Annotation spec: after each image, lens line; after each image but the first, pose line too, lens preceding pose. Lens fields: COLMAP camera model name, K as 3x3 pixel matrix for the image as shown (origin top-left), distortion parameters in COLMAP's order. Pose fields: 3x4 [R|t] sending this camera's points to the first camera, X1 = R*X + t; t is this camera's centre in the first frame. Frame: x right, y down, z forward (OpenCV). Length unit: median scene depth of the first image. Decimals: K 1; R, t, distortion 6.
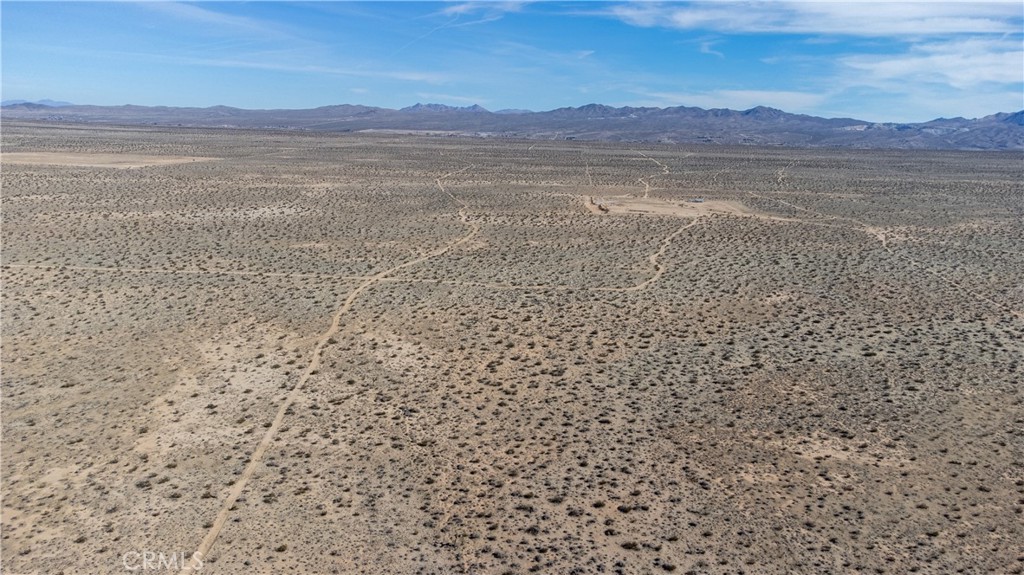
lens RADIAL K [[765.7, 0, 517.4], [0, 765.7, 281.9], [0, 0, 1]] dist [0.020209, 0.054213]
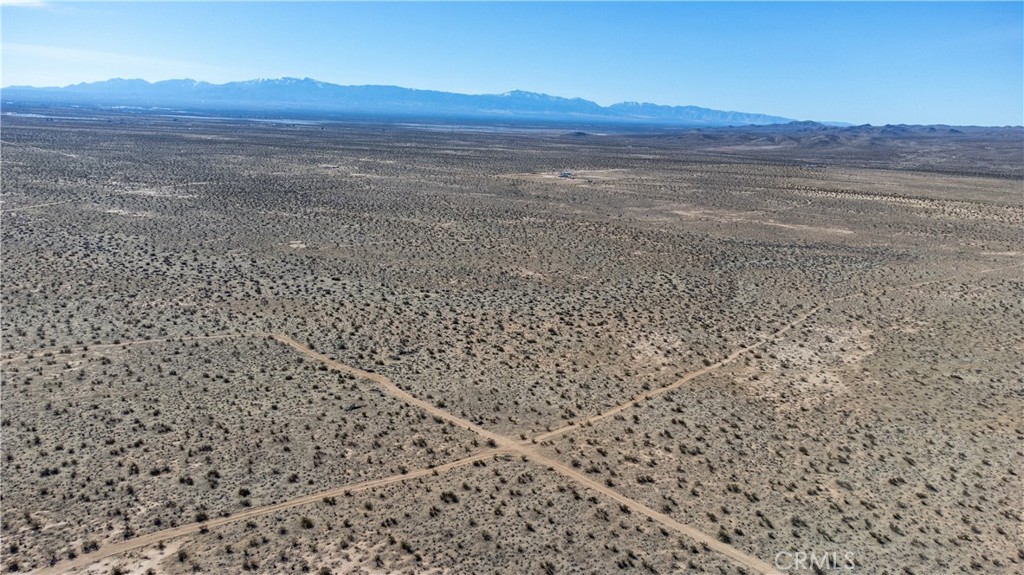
lens RADIAL K [[765.7, 0, 510.9], [0, 765.7, 280.3], [0, 0, 1]] dist [0.020209, 0.054213]
pose [[-0.737520, -0.195382, 0.646444, -0.564635], [0.083189, 0.923659, 0.374077, -0.339097], [-0.670182, 0.329666, -0.664963, 1.509068]]
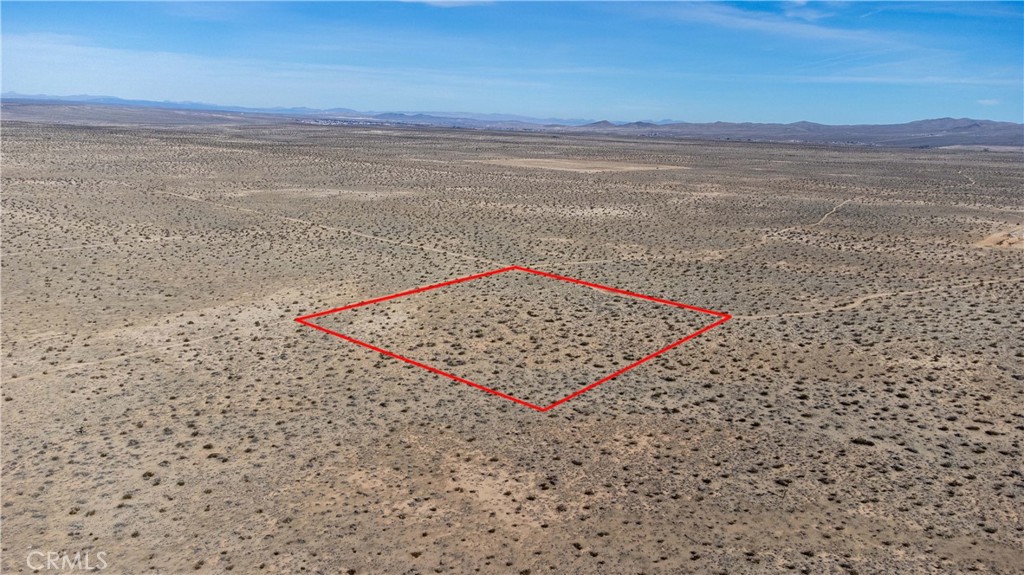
lens RADIAL K [[765.7, 0, 514.1], [0, 765.7, 294.7], [0, 0, 1]] dist [0.020209, 0.054213]
pose [[0.746083, 0.144709, -0.649938, 0.589417], [-0.147829, 0.987737, 0.050223, -0.025023], [0.649236, 0.058609, 0.758326, 0.225606]]
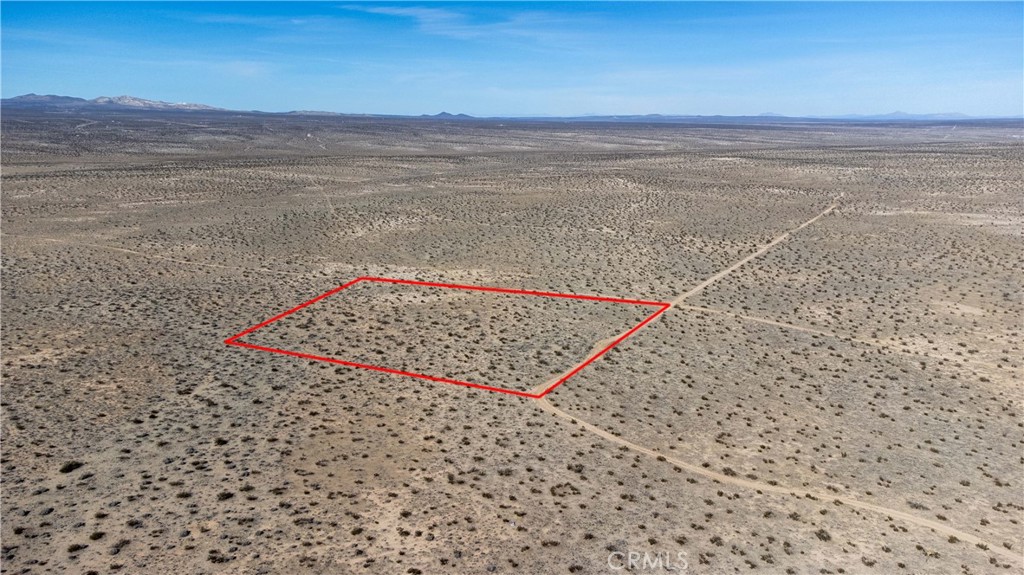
lens RADIAL K [[765.7, 0, 510.2], [0, 765.7, 296.2], [0, 0, 1]] dist [0.020209, 0.054213]
pose [[-0.433860, 0.173945, -0.884030, 0.745970], [-0.201337, 0.937657, 0.283308, -0.253649], [0.878197, 0.300904, -0.371790, 1.344376]]
